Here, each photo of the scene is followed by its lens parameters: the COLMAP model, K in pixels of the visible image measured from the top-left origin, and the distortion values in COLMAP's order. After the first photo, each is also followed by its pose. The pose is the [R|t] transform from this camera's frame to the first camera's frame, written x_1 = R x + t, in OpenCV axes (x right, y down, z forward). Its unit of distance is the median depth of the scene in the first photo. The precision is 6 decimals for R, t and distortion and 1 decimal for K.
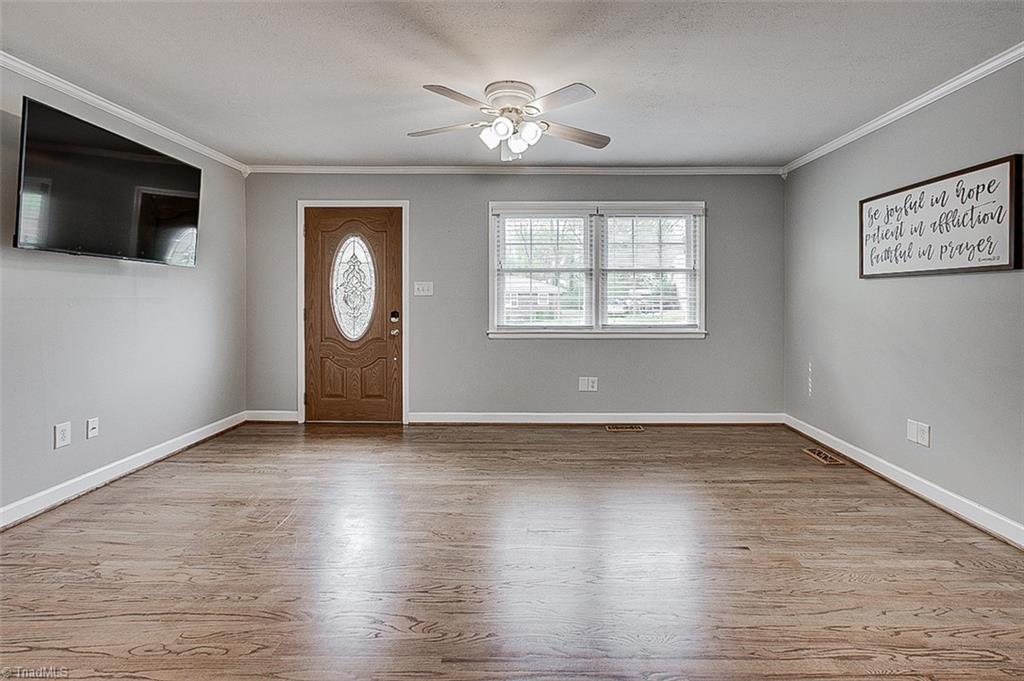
lens RADIAL K [[494.2, 0, 529.2], [0, 494.2, 299.0], [0, 0, 1]] dist [-0.010864, 0.005639]
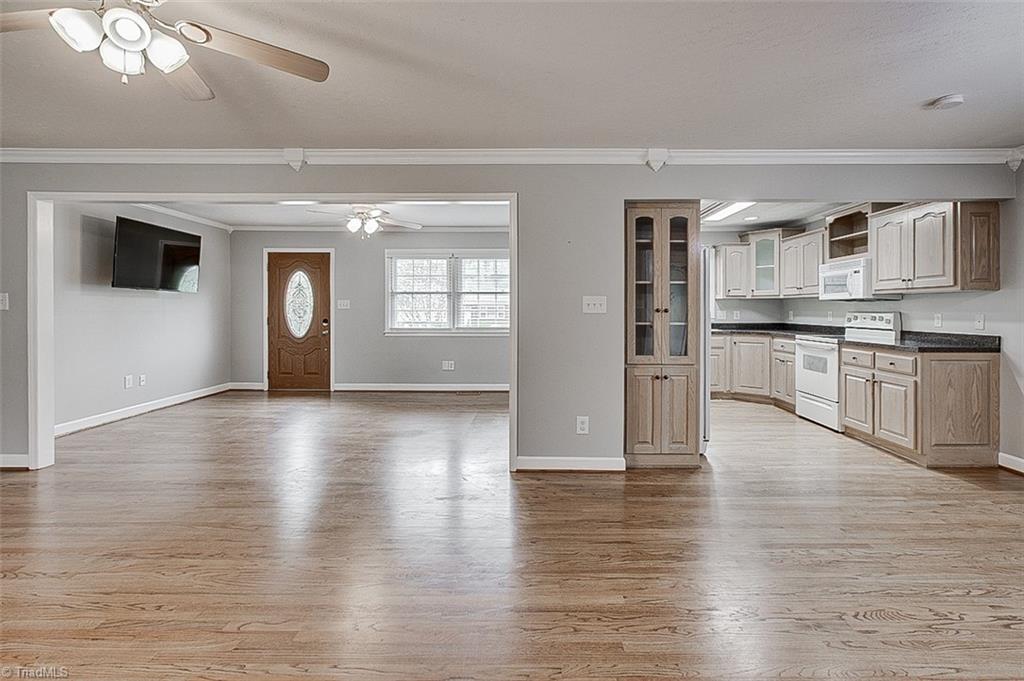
lens RADIAL K [[494.2, 0, 531.8], [0, 494.2, 309.5], [0, 0, 1]] dist [-0.010864, 0.005639]
pose [[0.999966, 0.000356, 0.008212, 0.371613], [-0.000341, 0.999998, -0.001864, -0.002410], [-0.008213, 0.001861, 0.999965, -0.574056]]
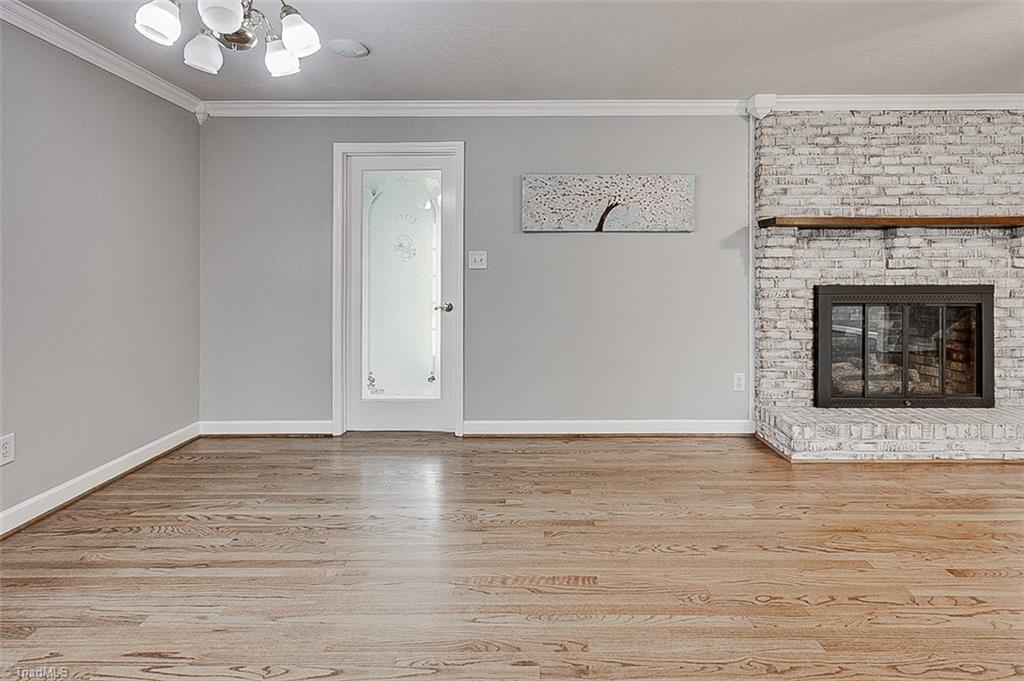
lens RADIAL K [[494.2, 0, 524.7], [0, 494.2, 272.5], [0, 0, 1]] dist [-0.010864, 0.005639]
pose [[-0.999929, -0.000550, -0.011927, 0.658172], [-0.000502, 0.999992, -0.004034, 0.010340], [0.011929, -0.004027, -0.999921, 0.152555]]
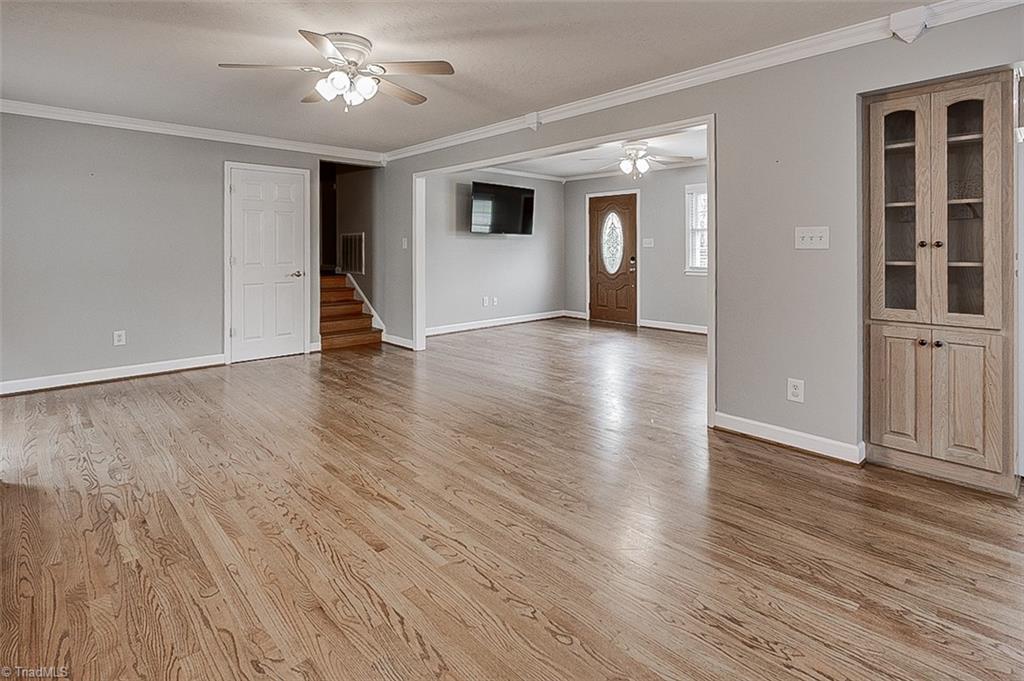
lens RADIAL K [[516.7, 0, 503.9], [0, 516.7, 245.7], [0, 0, 1]] dist [-0.003908, 0.000429]
pose [[0.685007, -0.009219, -0.728478, 0.693270], [0.002899, 0.999947, -0.009929, 0.003427], [0.728531, 0.004689, 0.684997, -0.498480]]
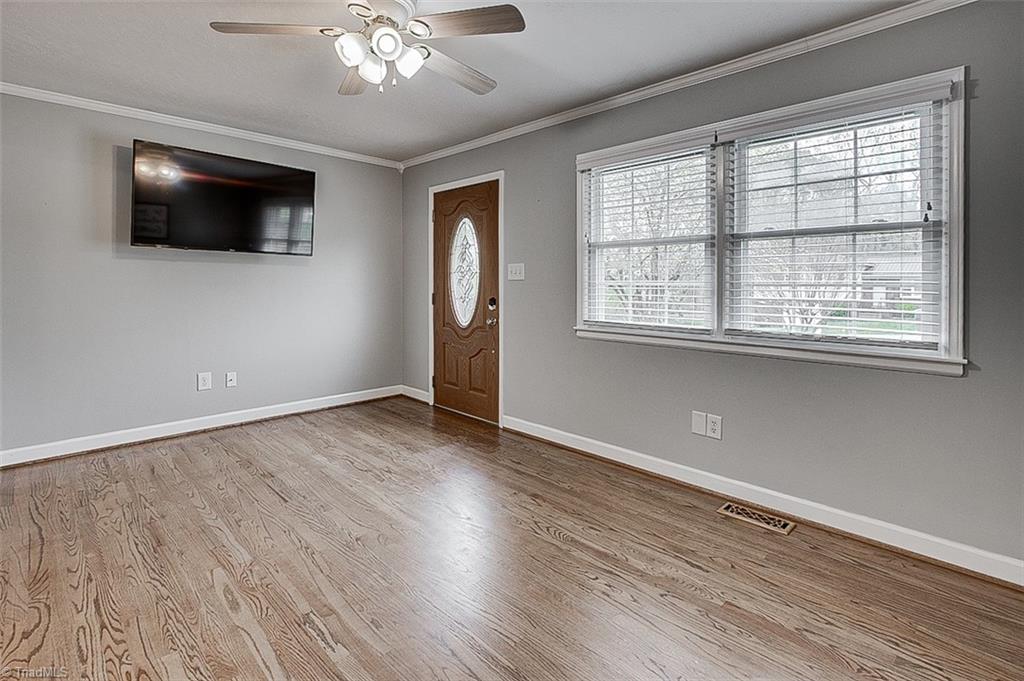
lens RADIAL K [[494.2, 0, 505.1], [0, 494.2, 286.0], [0, 0, 1]] dist [-0.010864, 0.005639]
pose [[0.699637, 0.006519, -0.714469, 0.380274], [-0.007366, 0.999971, 0.001910, 0.001621], [0.714461, 0.003927, 0.699664, 0.395325]]
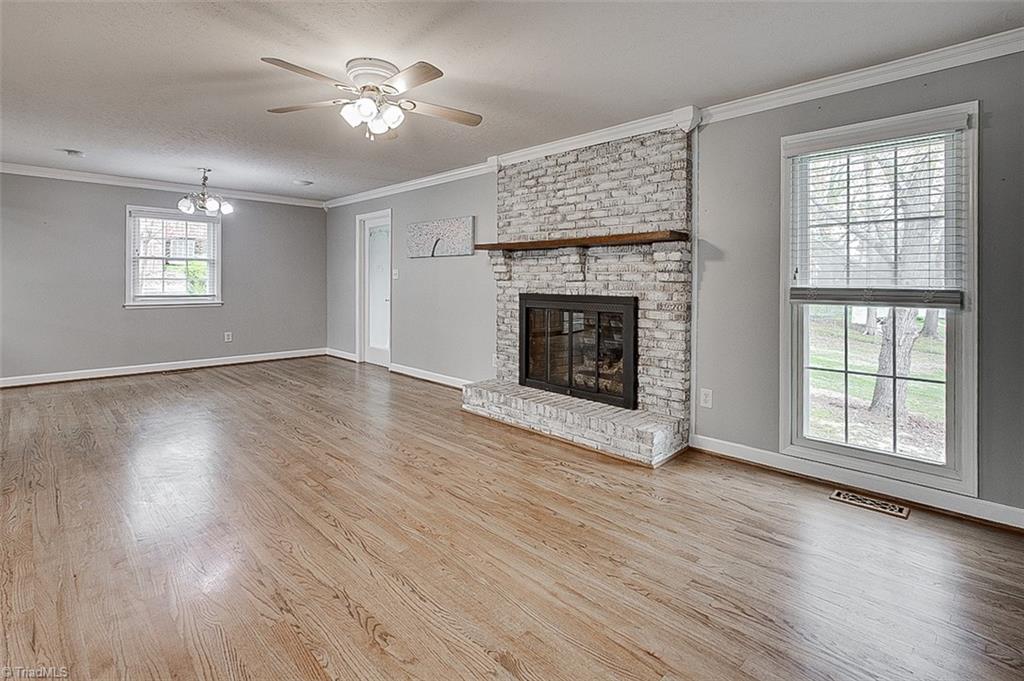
lens RADIAL K [[494.2, 0, 514.9], [0, 494.2, 276.8], [0, 0, 1]] dist [-0.010864, 0.005639]
pose [[-0.718348, -0.004111, 0.695672, -0.477980], [-0.007179, 0.999973, -0.001504, -0.004941], [-0.695647, -0.006074, -0.718358, 0.136141]]
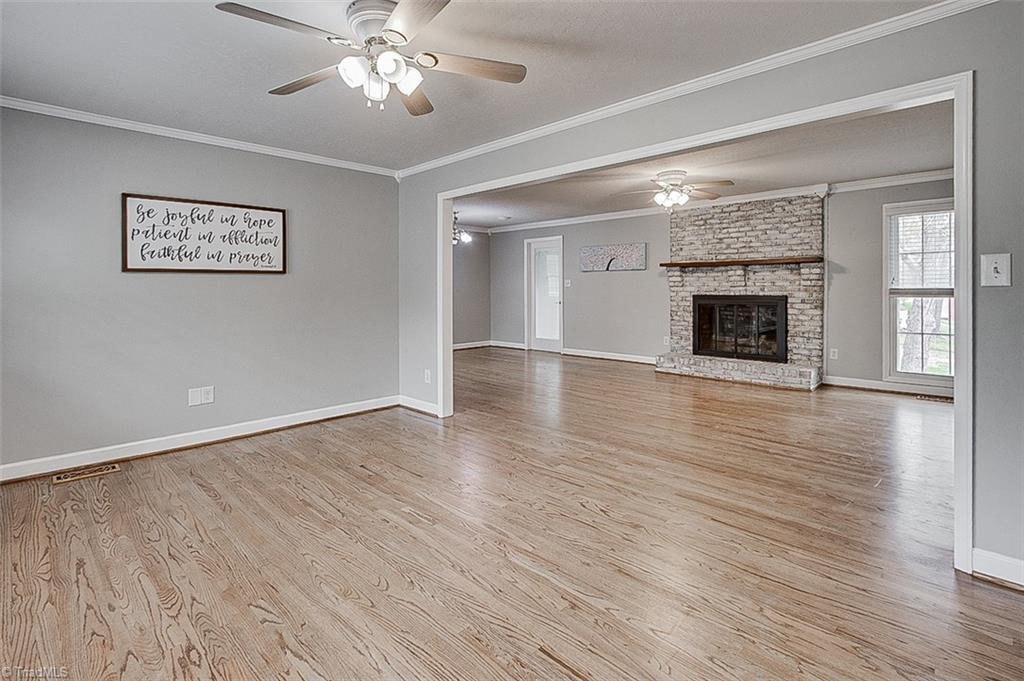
lens RADIAL K [[494.2, 0, 519.8], [0, 494.2, 292.8], [0, 0, 1]] dist [-0.010864, 0.005639]
pose [[-0.728001, -0.007183, 0.685539, -0.448171], [0.005498, 0.999852, 0.016315, -0.007847], [-0.685555, 0.015647, -0.727853, 0.887759]]
